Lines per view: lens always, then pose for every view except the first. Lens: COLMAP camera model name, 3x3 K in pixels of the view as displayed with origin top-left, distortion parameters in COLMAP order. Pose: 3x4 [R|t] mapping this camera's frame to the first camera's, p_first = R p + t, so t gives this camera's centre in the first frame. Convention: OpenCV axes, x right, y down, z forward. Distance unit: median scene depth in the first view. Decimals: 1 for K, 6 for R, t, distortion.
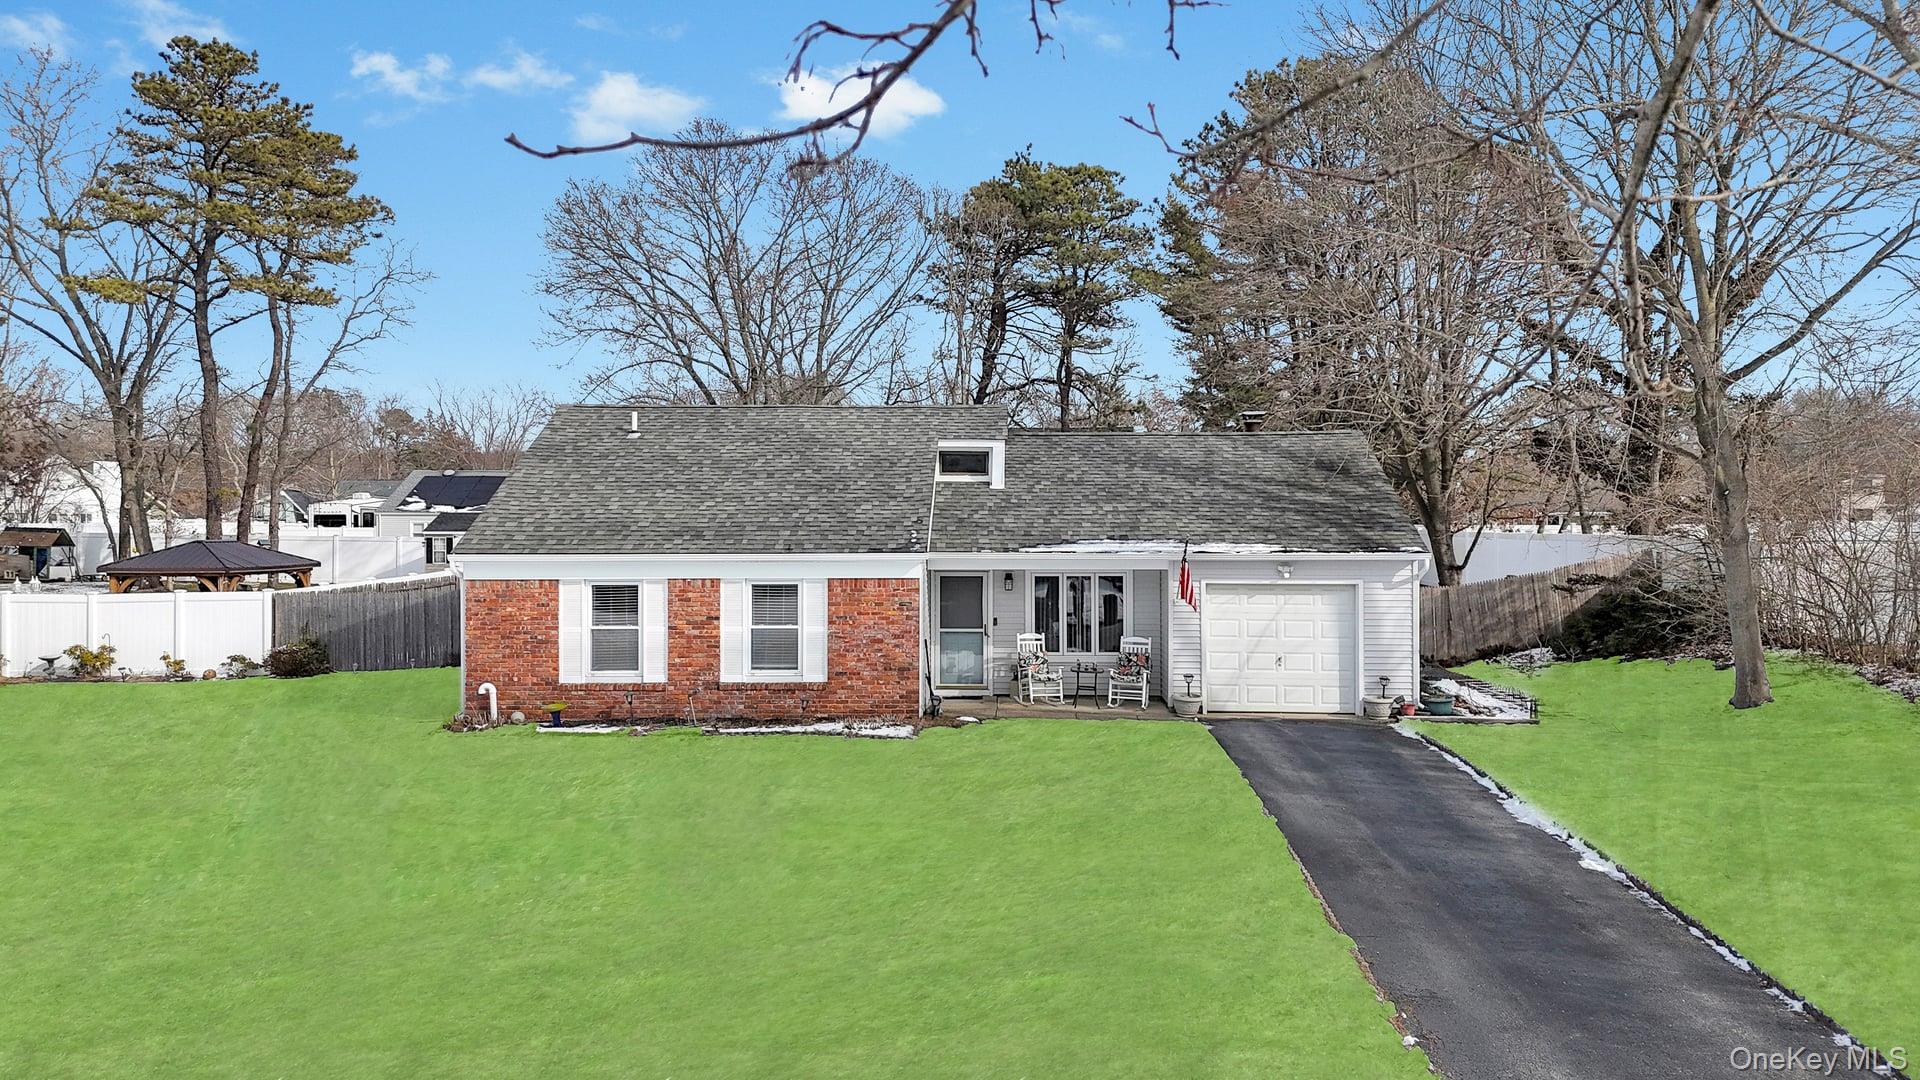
lens RADIAL K [[1393.9, 0, 991.0], [0, 1393.9, 553.1], [0, 0, 1]] dist [0.074530, -0.034991]
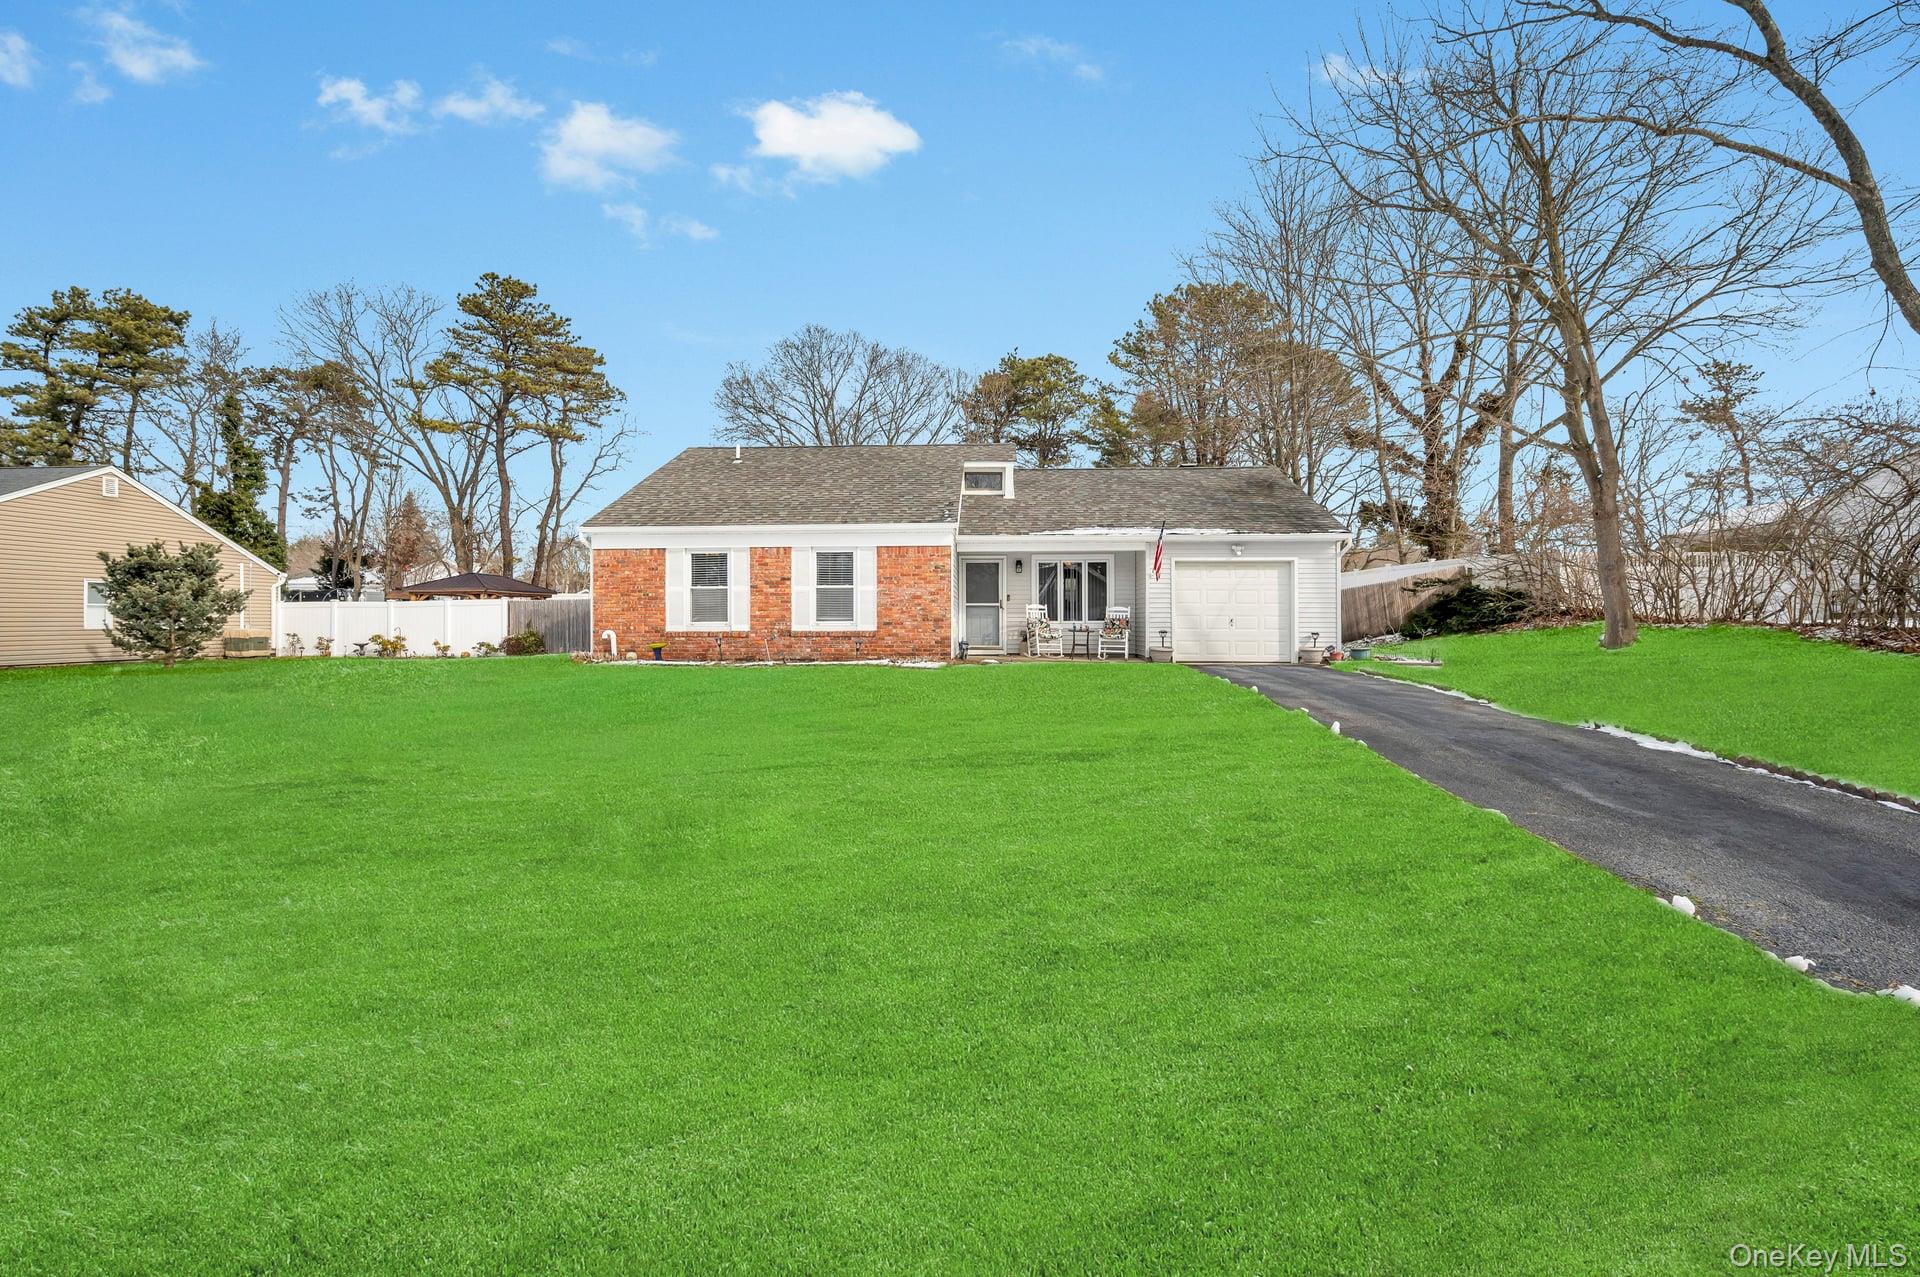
lens RADIAL K [[766.9, 0, 970.8], [0, 766.9, 629.7], [0, 0, 1]] dist [0.001199, 0.000187]
pose [[0.999803, -0.002170, -0.019738, -0.018753], [0.001977, 0.999950, -0.009775, 0.090130], [0.019758, 0.009734, 0.999757, 0.291720]]
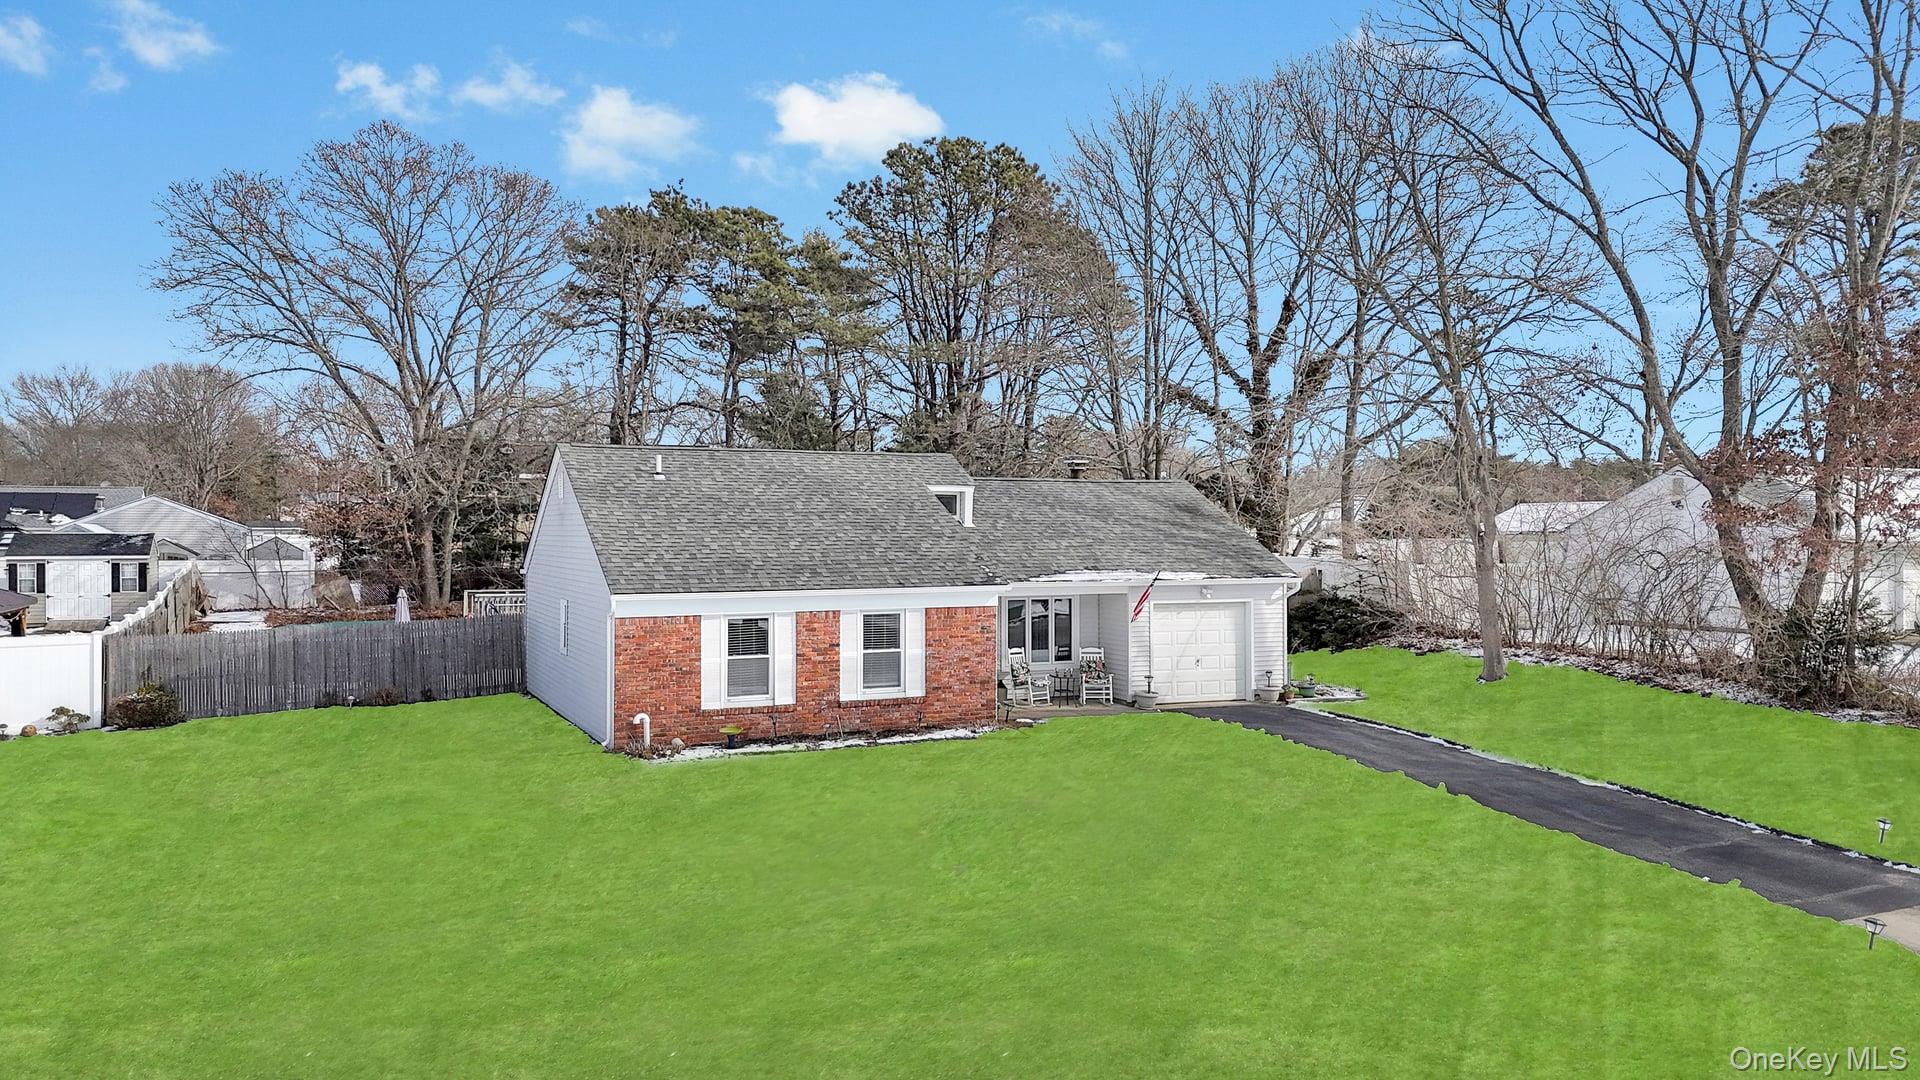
lens RADIAL K [[1393.9, 0, 970.2], [0, 1393.9, 552.8], [0, 0, 1]] dist [0.074530, -0.034991]
pose [[0.898918, -0.007834, 0.438046, -0.546503], [0.008930, 0.999960, -0.000441, -0.025334], [-0.438025, 0.004308, 0.898953, -0.069527]]
